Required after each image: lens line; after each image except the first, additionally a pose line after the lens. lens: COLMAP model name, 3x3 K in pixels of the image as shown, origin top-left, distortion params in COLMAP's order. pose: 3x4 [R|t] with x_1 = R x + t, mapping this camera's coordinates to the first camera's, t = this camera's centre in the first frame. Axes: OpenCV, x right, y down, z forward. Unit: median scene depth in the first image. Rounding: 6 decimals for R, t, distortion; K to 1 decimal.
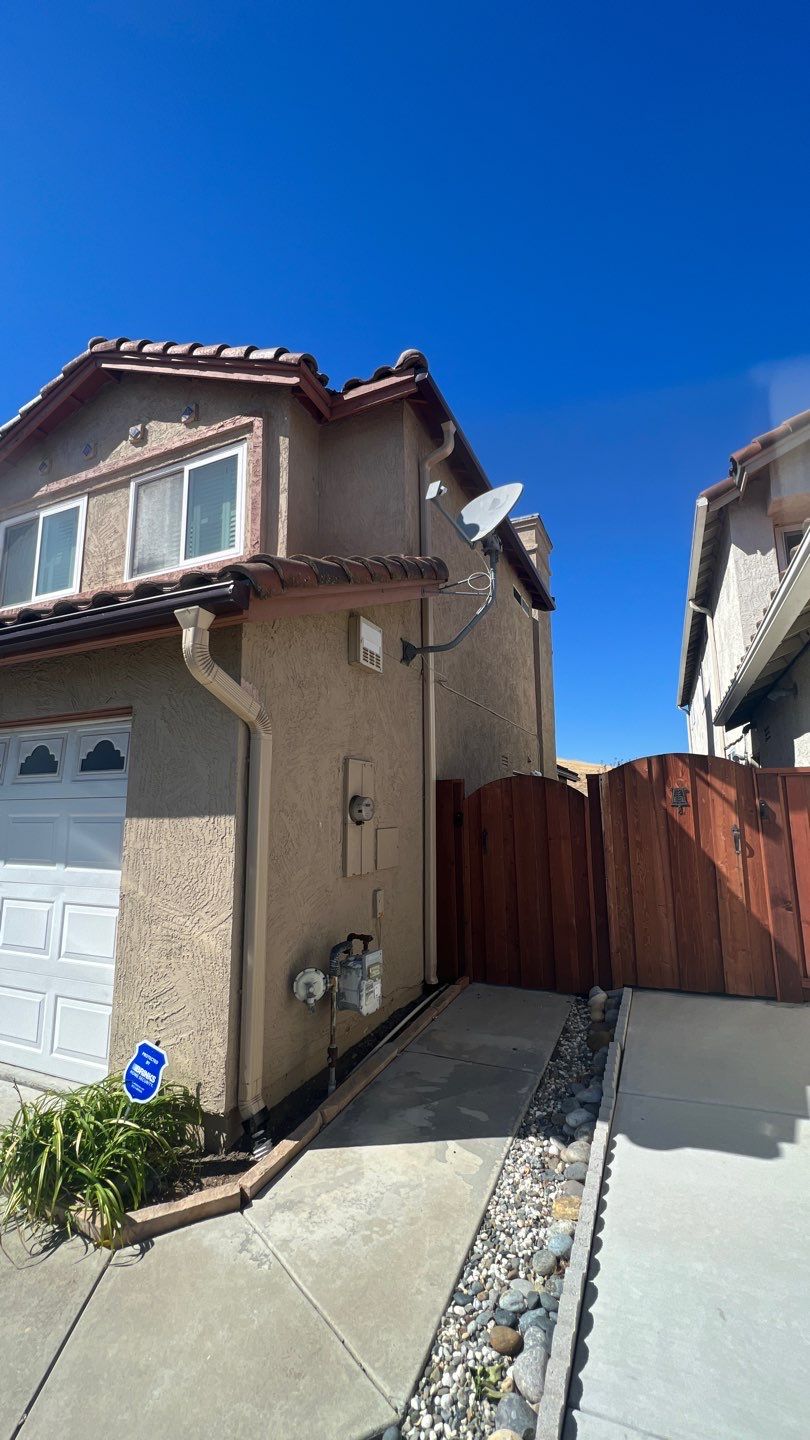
lens RADIAL K [[574.3, 0, 401.3], [0, 574.3, 717.3], [0, 0, 1]] dist [-0.003223, 0.001039]
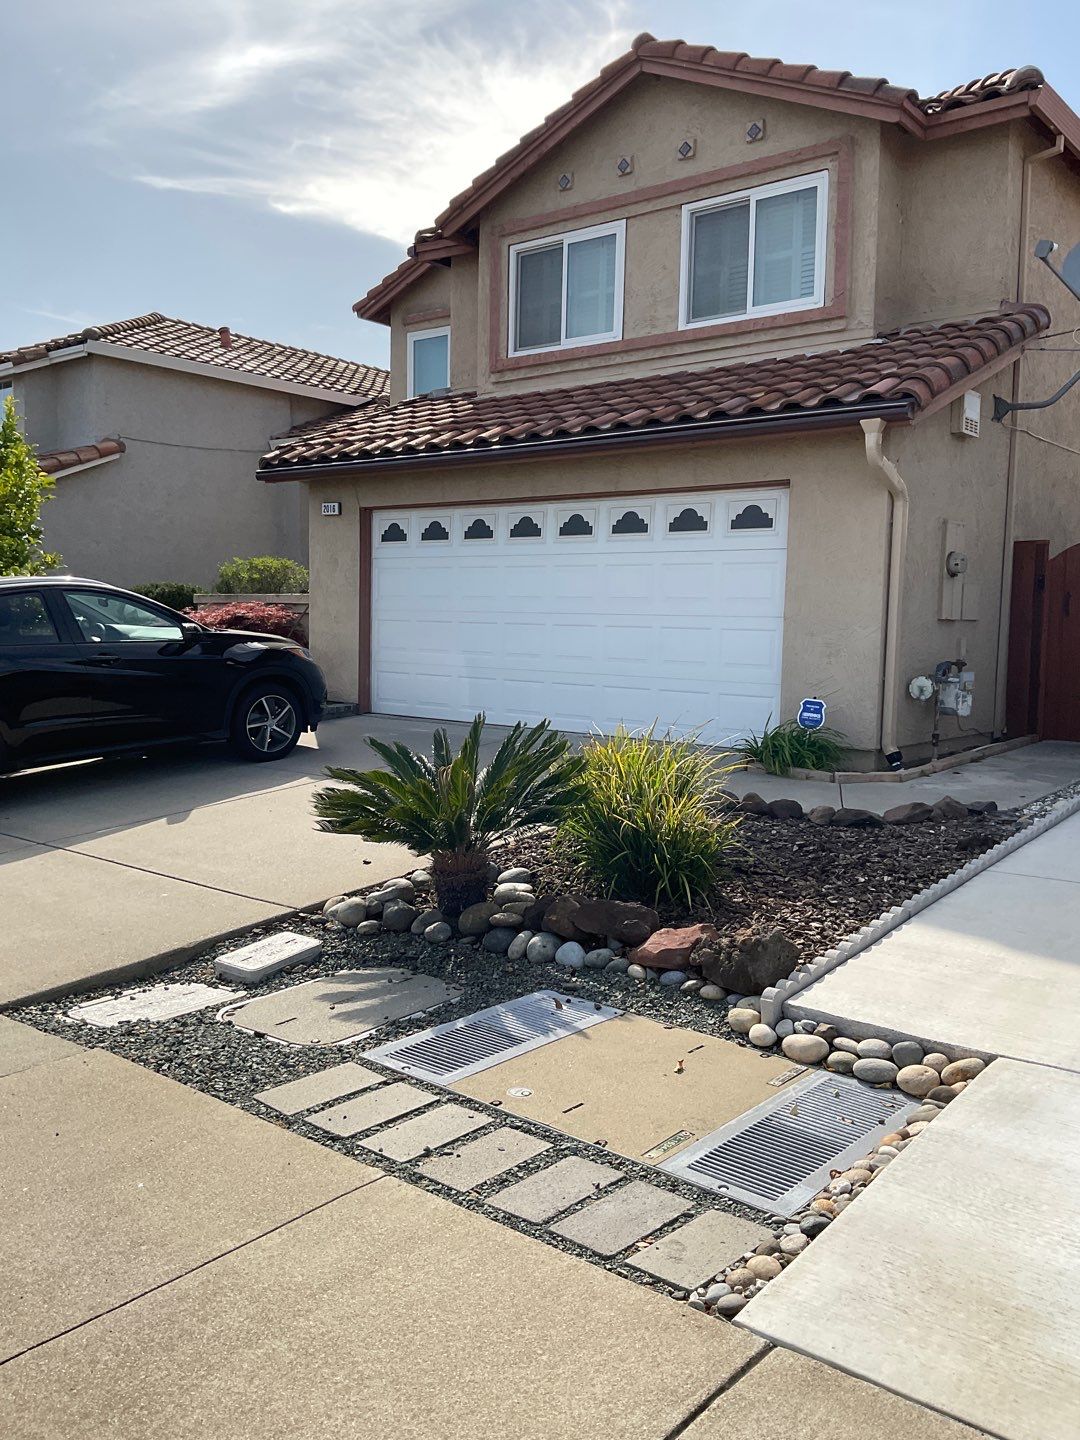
lens RADIAL K [[1211.2, 0, 541.6], [0, 1211.2, 727.5], [0, 0, 1]] dist [-0.002748, -0.014579]
pose [[0.965027, 0.047055, -0.257893, -0.192988], [0.017629, 0.969883, 0.242933, -0.105668], [0.261557, -0.238983, 0.935134, -1.320903]]
